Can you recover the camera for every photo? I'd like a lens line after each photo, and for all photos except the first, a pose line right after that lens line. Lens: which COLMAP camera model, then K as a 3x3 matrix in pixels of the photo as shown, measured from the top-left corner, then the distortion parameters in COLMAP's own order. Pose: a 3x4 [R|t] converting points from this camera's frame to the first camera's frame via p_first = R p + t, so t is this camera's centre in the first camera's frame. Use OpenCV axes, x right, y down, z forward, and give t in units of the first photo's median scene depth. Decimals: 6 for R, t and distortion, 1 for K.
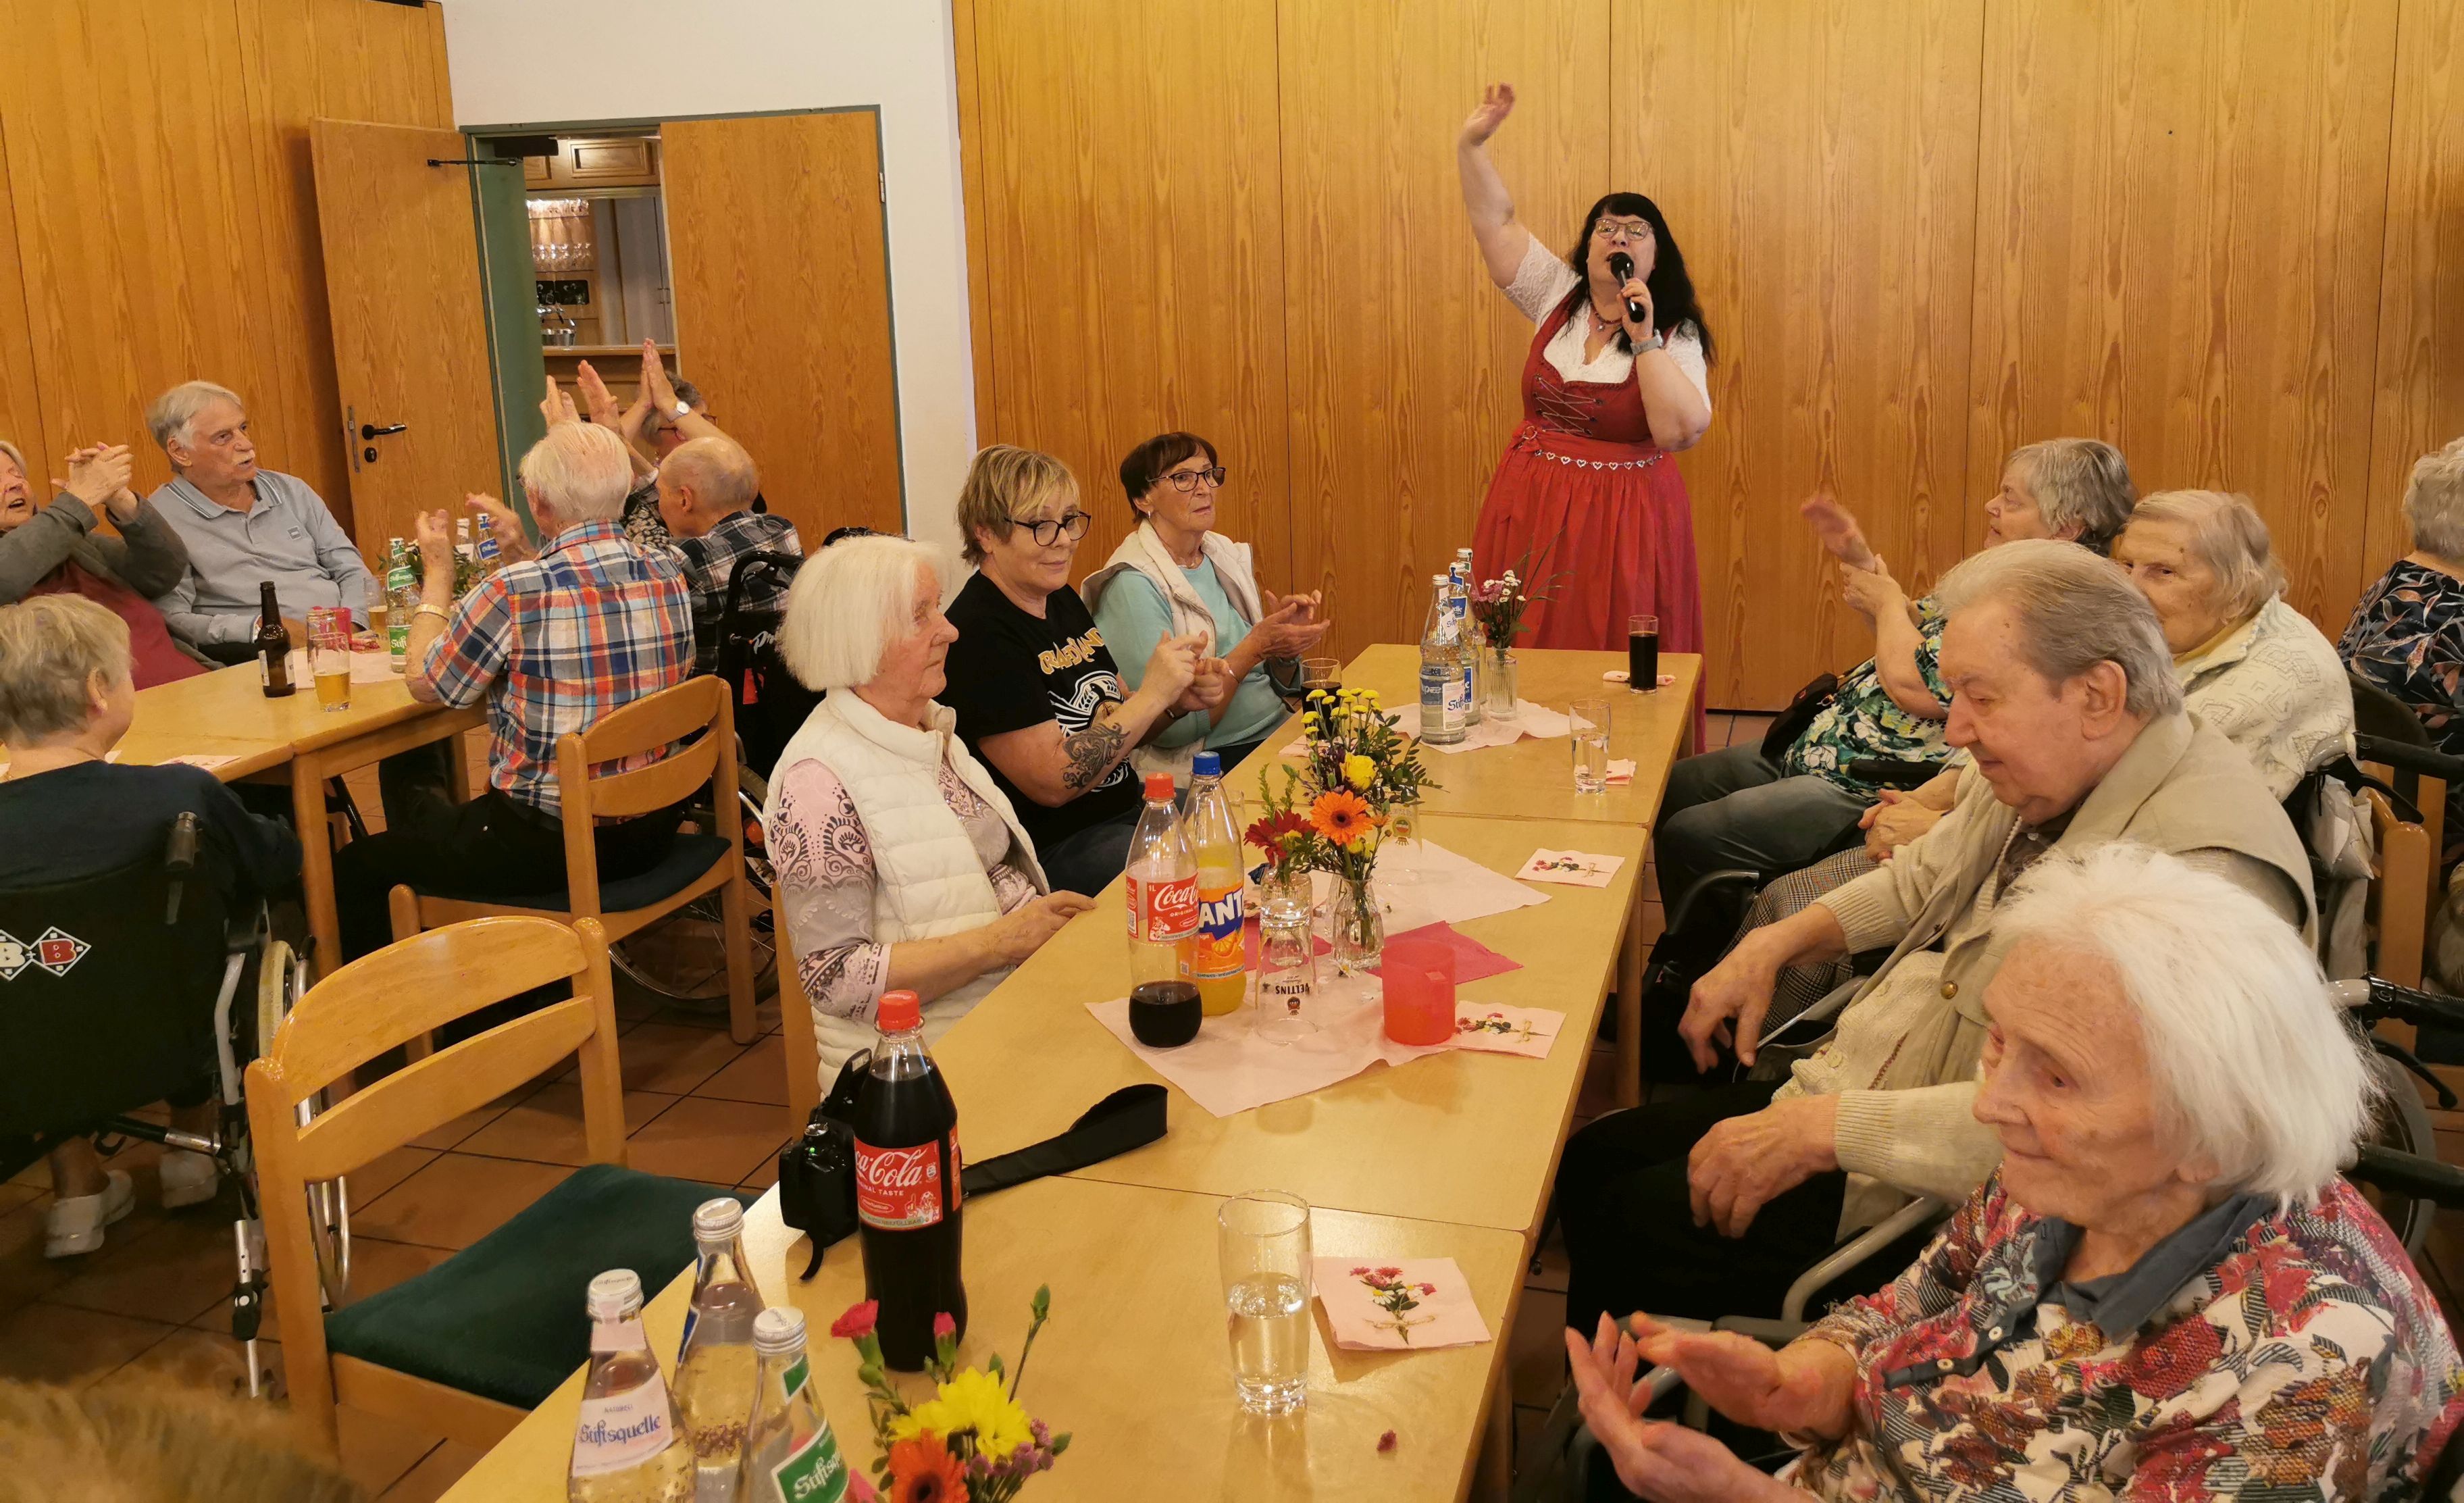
lens RADIAL K [[1923.9, 0, 1256.1], [0, 1923.9, 589.3], [0, 0, 1]] dist [0.057435, -0.075080]
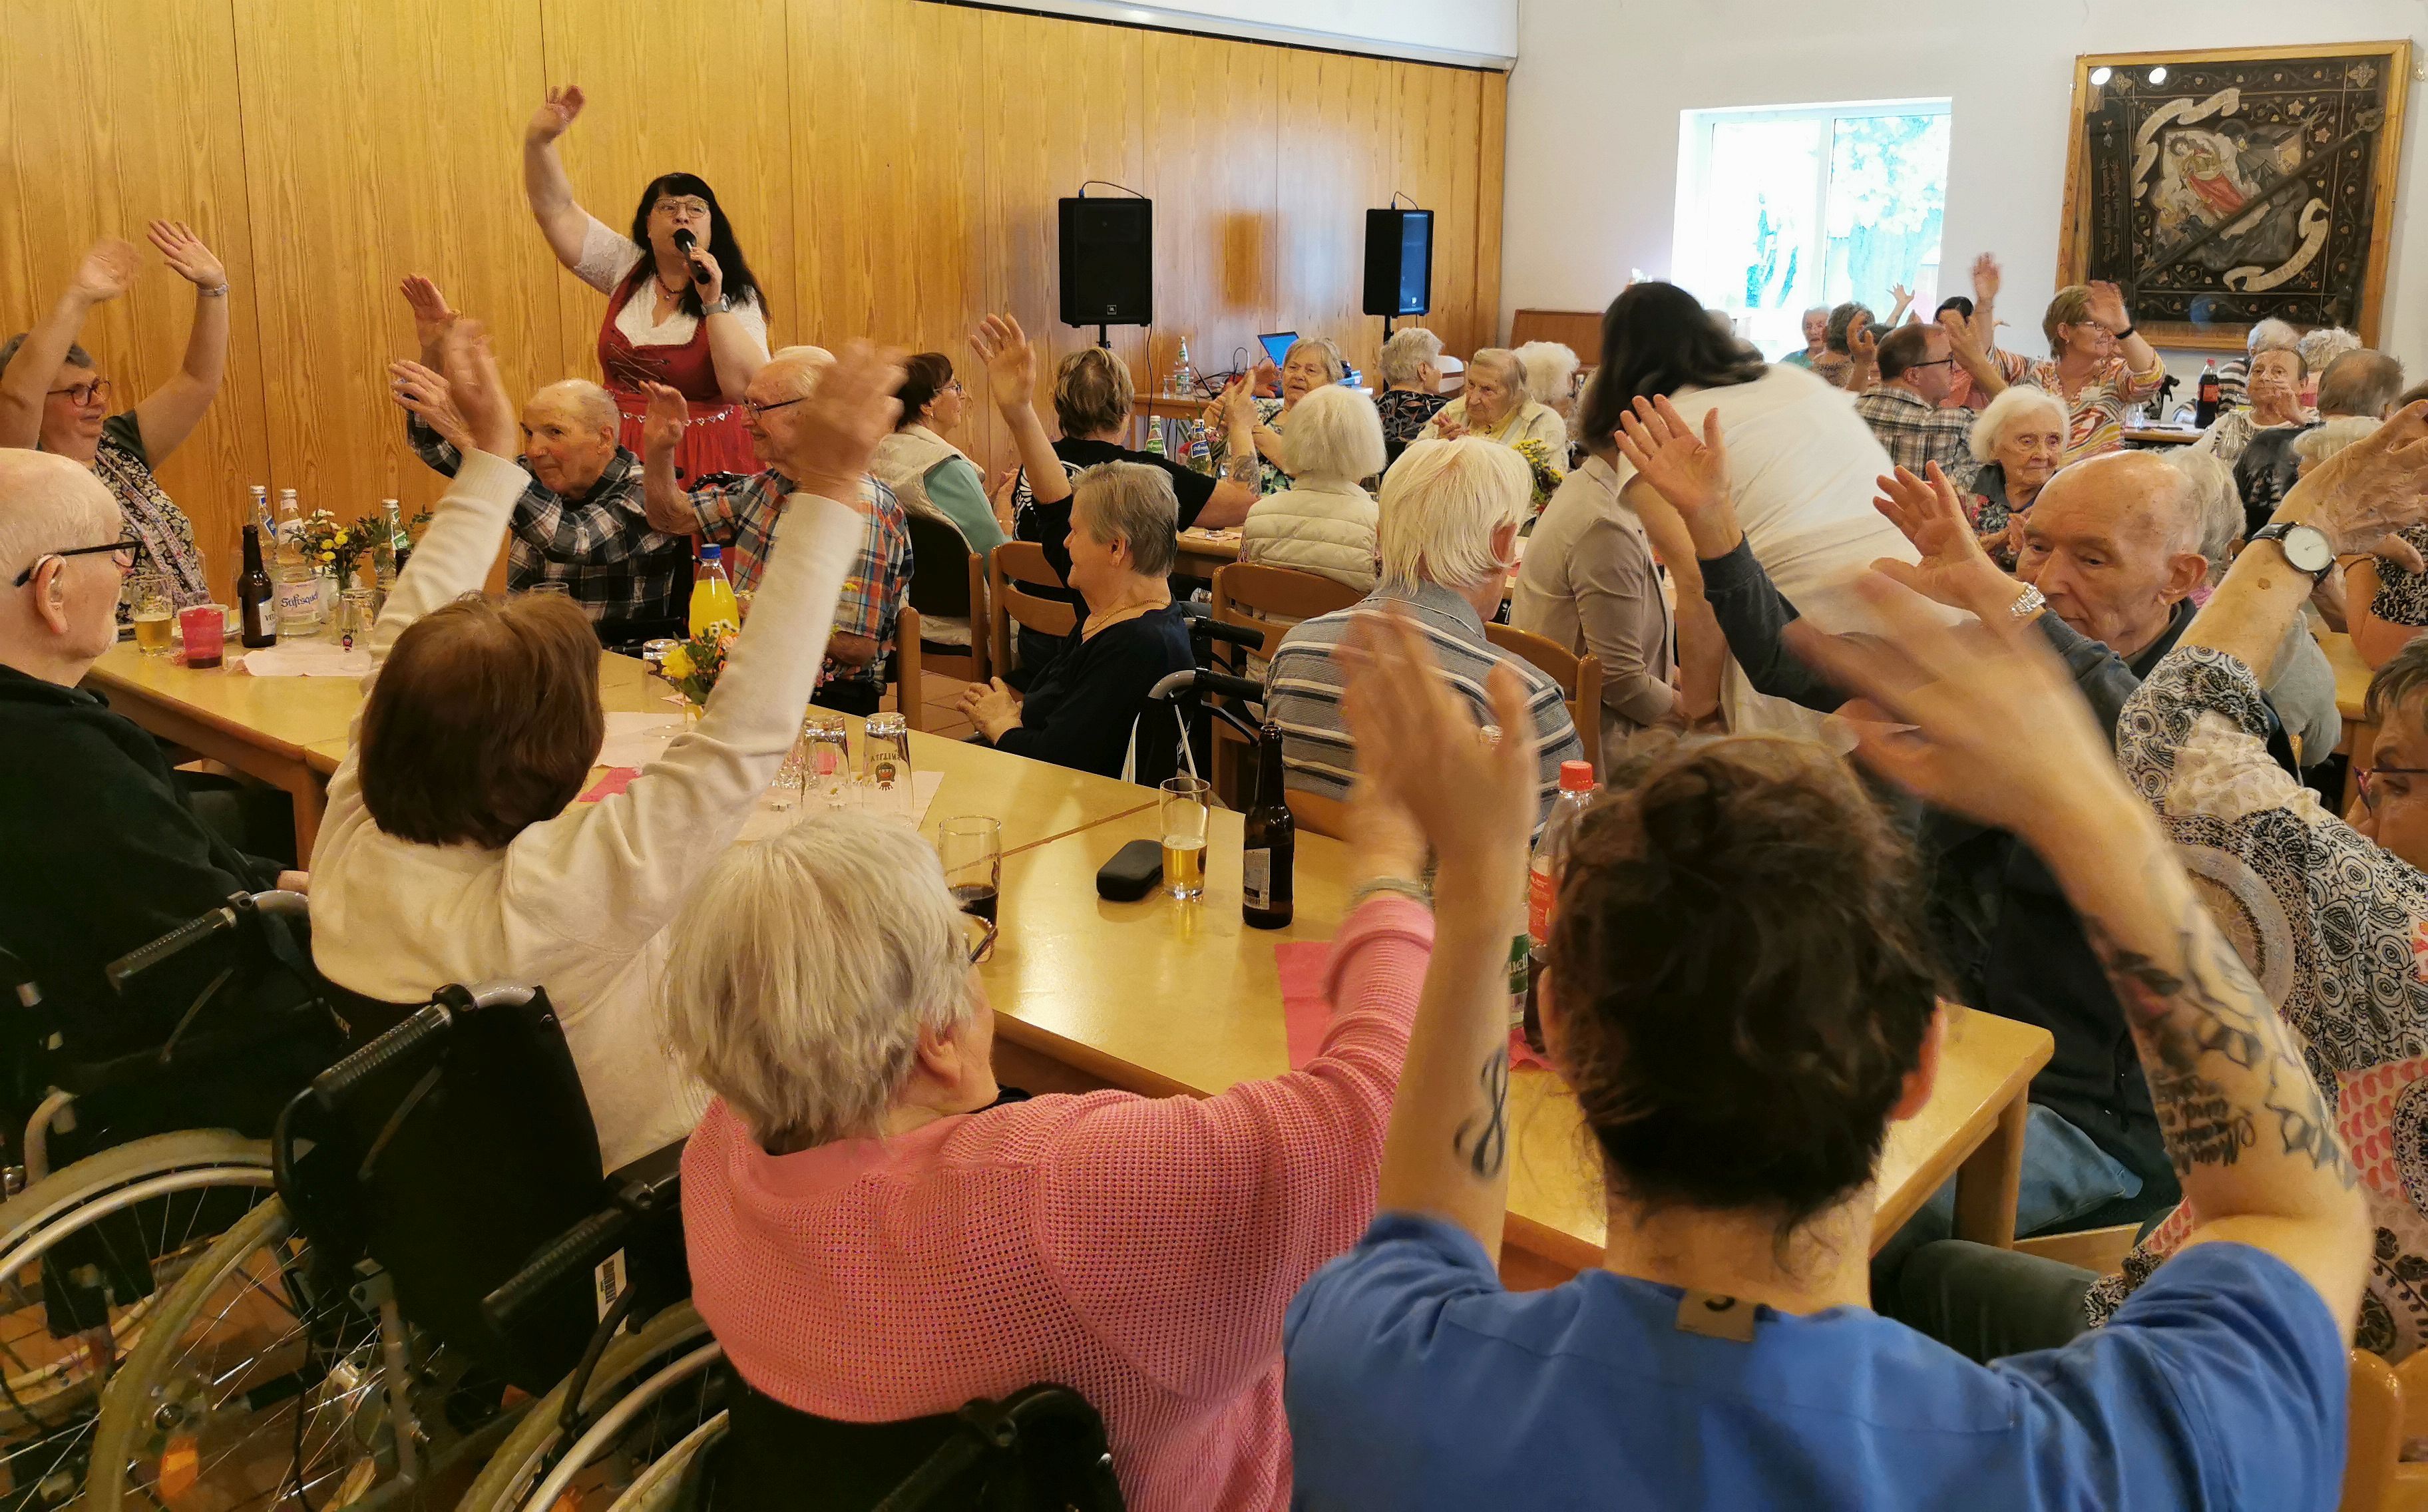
lens RADIAL K [[1896.9, 0, 1207.5], [0, 1896.9, 557.3], [0, 0, 1]] dist [0.059254, -0.076121]
pose [[0.393602, -0.120339, 0.911370, -0.749345], [0.144173, 0.987207, 0.068087, -0.002976], [-0.907905, 0.104596, 0.405916, 0.208944]]
